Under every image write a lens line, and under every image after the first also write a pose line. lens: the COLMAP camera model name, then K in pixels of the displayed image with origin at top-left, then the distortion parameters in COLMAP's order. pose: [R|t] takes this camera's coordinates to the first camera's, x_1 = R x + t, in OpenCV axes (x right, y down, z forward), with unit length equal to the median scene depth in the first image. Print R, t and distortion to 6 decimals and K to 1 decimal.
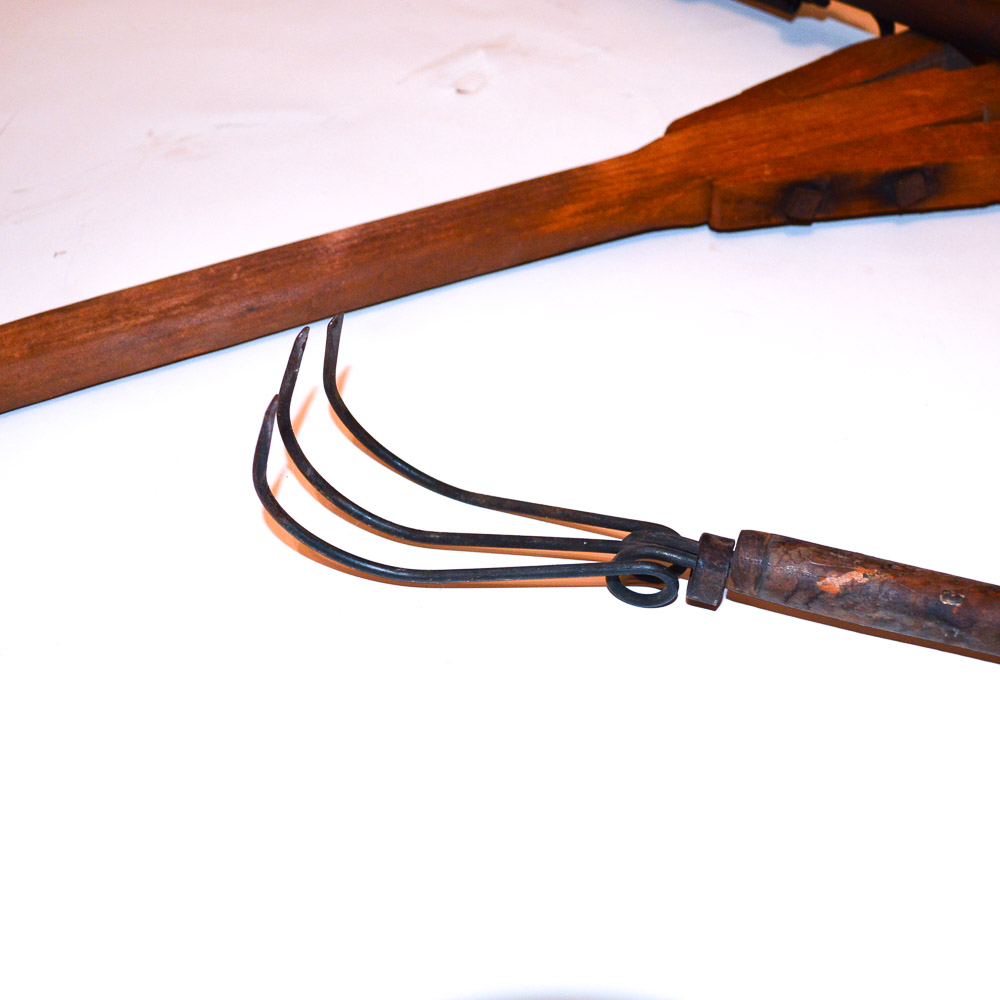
lens RADIAL K [[1212.2, 0, 560.0], [0, 1212.2, 501.5], [0, 0, 1]] dist [-0.089744, 0.013207]
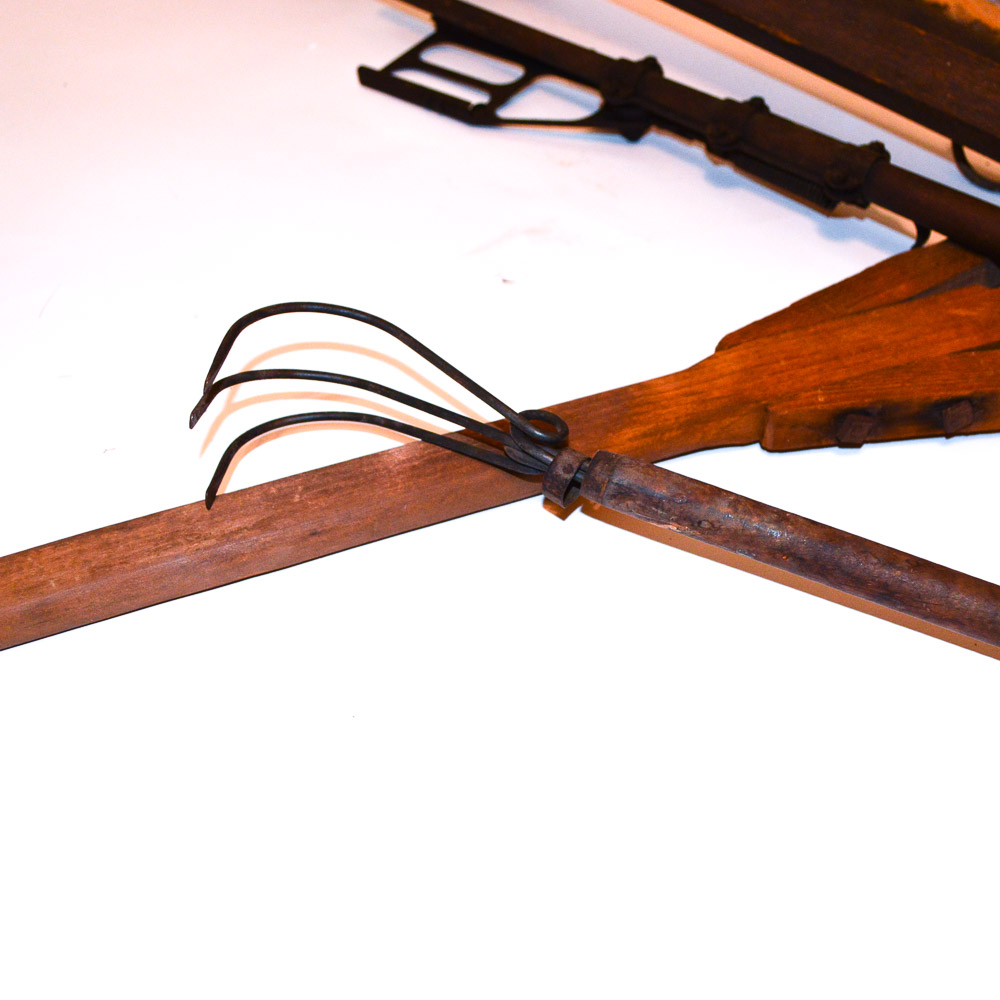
lens RADIAL K [[1212.2, 0, 560.0], [0, 1212.2, 501.5], [0, 0, 1]] dist [-0.089744, 0.013207]
pose [[0.999092, 0.027011, 0.032935, -0.079716], [-0.025366, 0.998458, -0.049376, -0.131166], [-0.034218, 0.048496, 0.998237, -0.008433]]
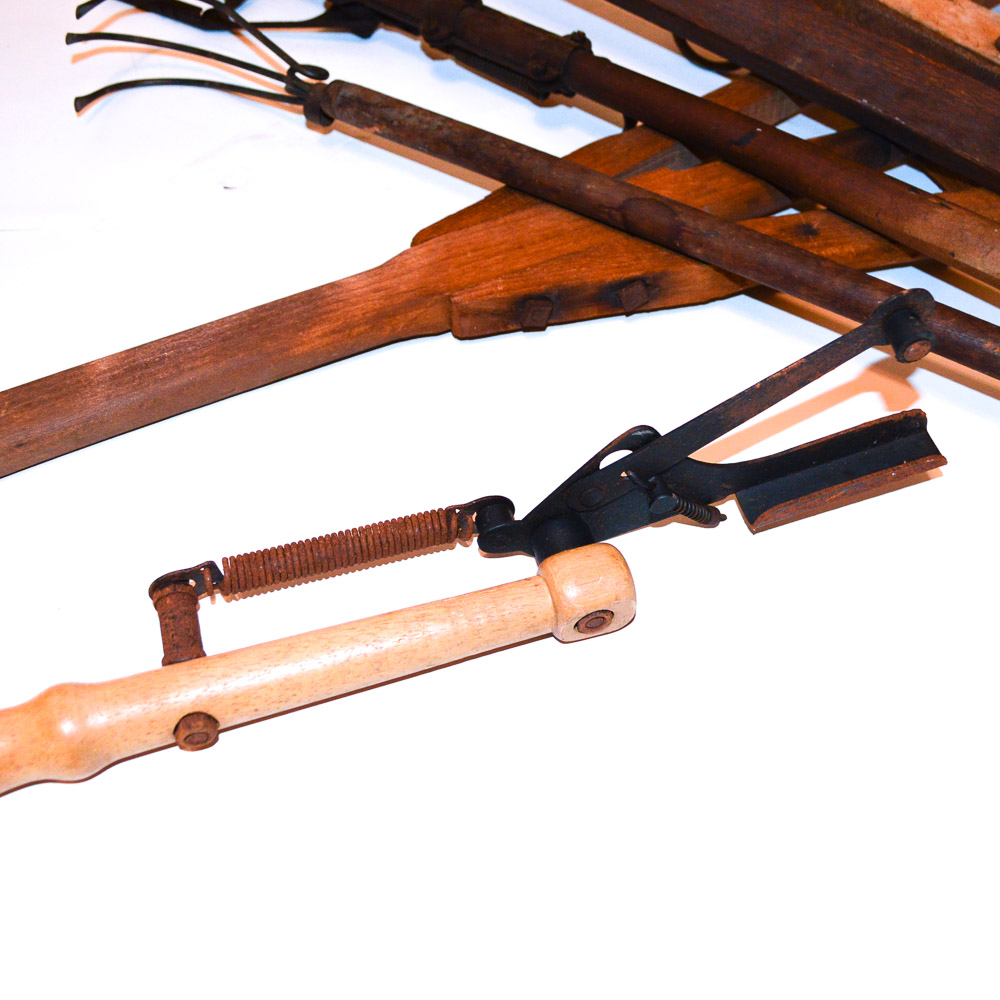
lens RADIAL K [[1212.2, 0, 560.0], [0, 1212.2, 501.5], [0, 0, 1]] dist [-0.089744, 0.013207]
pose [[0.993312, -0.043674, 0.106881, 0.100249], [0.038013, 0.997793, 0.054449, -0.137401], [-0.109023, -0.050022, 0.992780, -0.107941]]
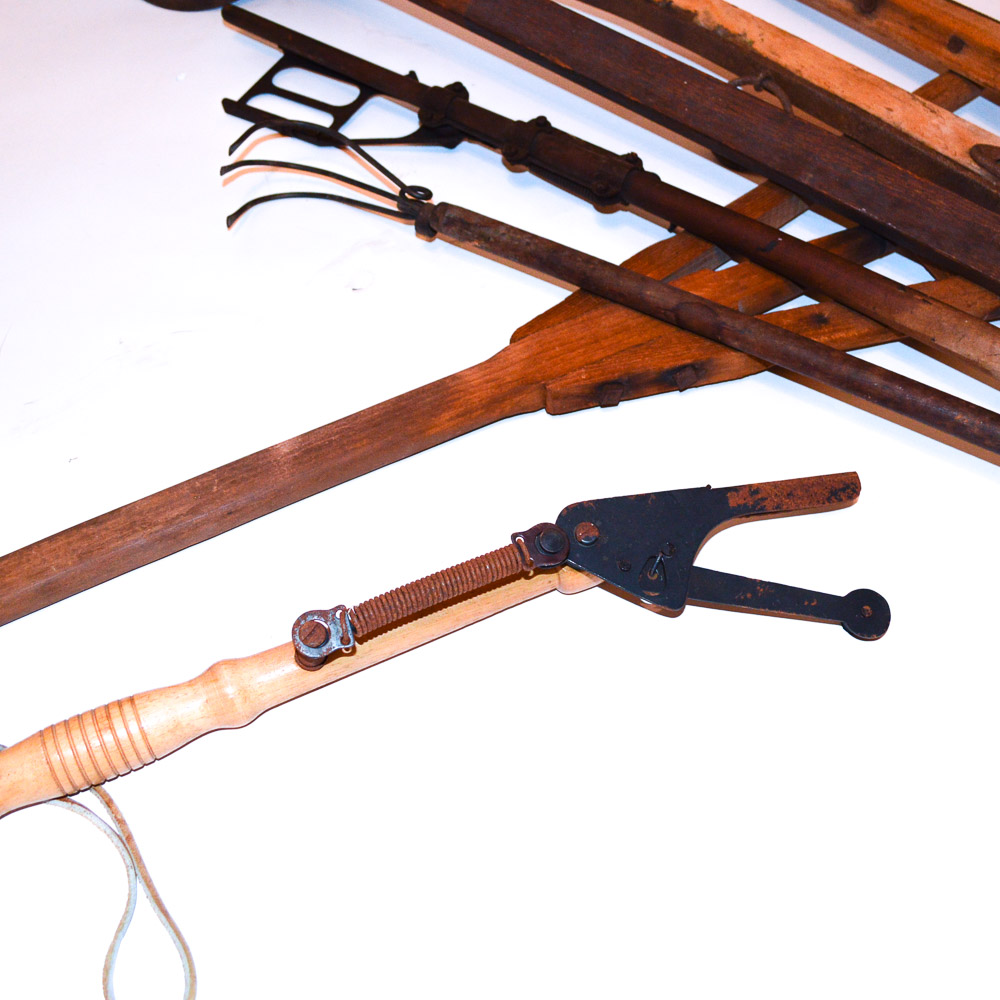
lens RADIAL K [[1212.2, 0, 560.0], [0, 1212.2, 501.5], [0, 0, 1]] dist [-0.089744, 0.013207]
pose [[0.993380, -0.071711, 0.089745, 0.005869], [0.065040, 0.995047, 0.075170, -0.236164], [-0.094691, -0.068835, 0.993124, -0.427254]]
